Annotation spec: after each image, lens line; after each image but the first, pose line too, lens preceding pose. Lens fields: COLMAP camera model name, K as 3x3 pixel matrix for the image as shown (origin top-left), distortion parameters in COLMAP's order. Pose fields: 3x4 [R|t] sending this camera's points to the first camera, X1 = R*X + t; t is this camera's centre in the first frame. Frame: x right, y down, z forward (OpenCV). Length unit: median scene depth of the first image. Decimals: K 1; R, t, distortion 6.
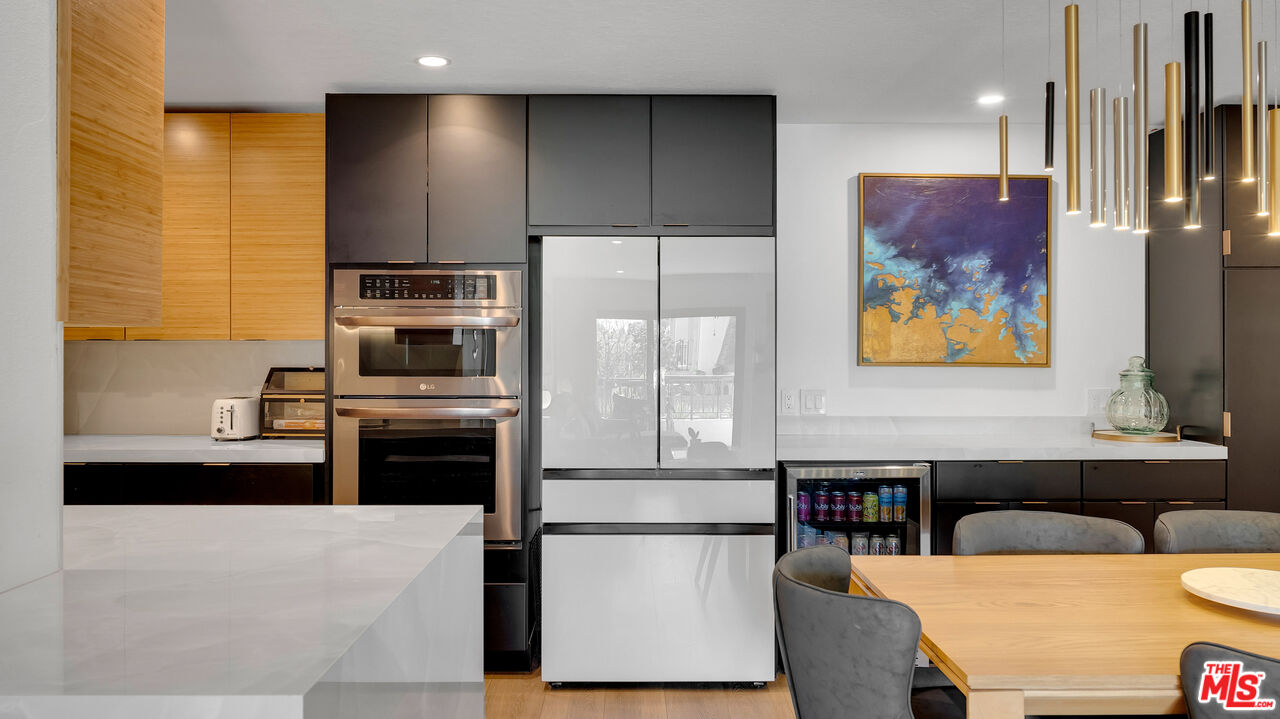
lens RADIAL K [[875.6, 0, 640.0], [0, 875.6, 359.5], [0, 0, 1]] dist [0.001860, 0.000935]
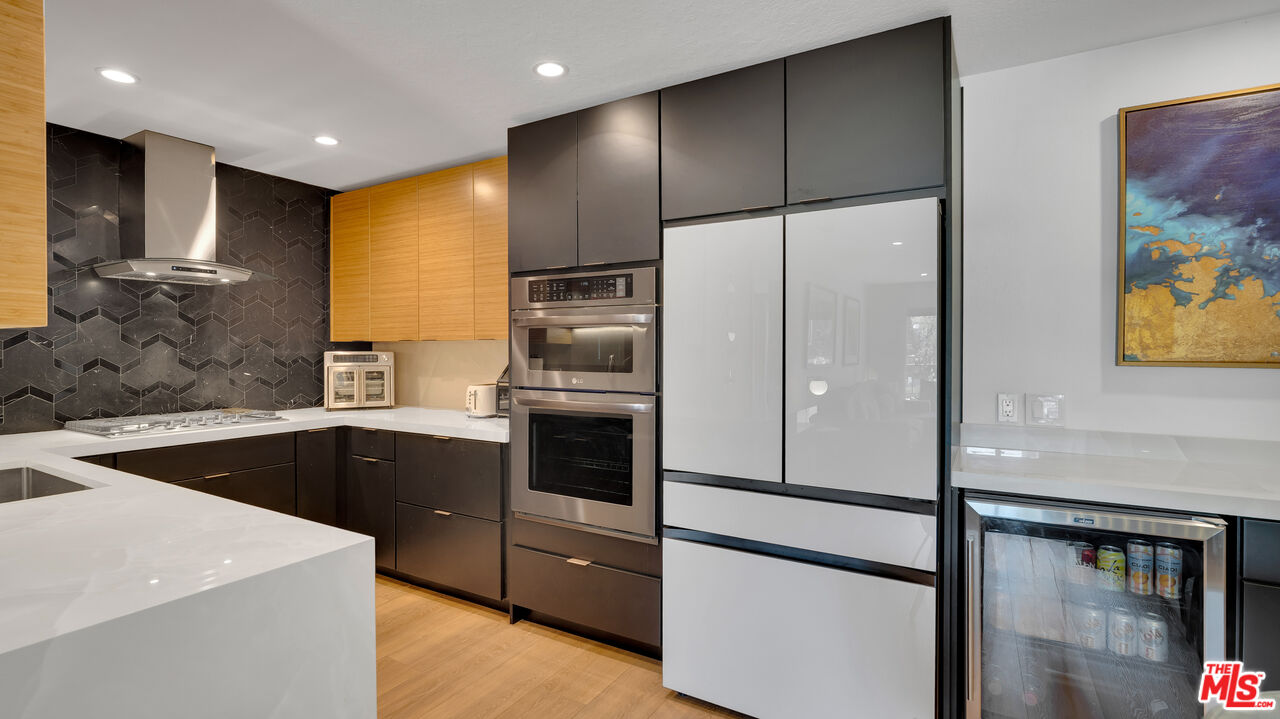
lens RADIAL K [[578.0, 0, 641.8], [0, 578.0, 354.2], [0, 0, 1]] dist [-0.000654, 0.000450]
pose [[0.846547, 0.003621, -0.532301, 0.168743], [-0.001277, 0.999988, 0.004773, -0.004527], [0.532312, -0.003361, 0.846542, 0.361429]]
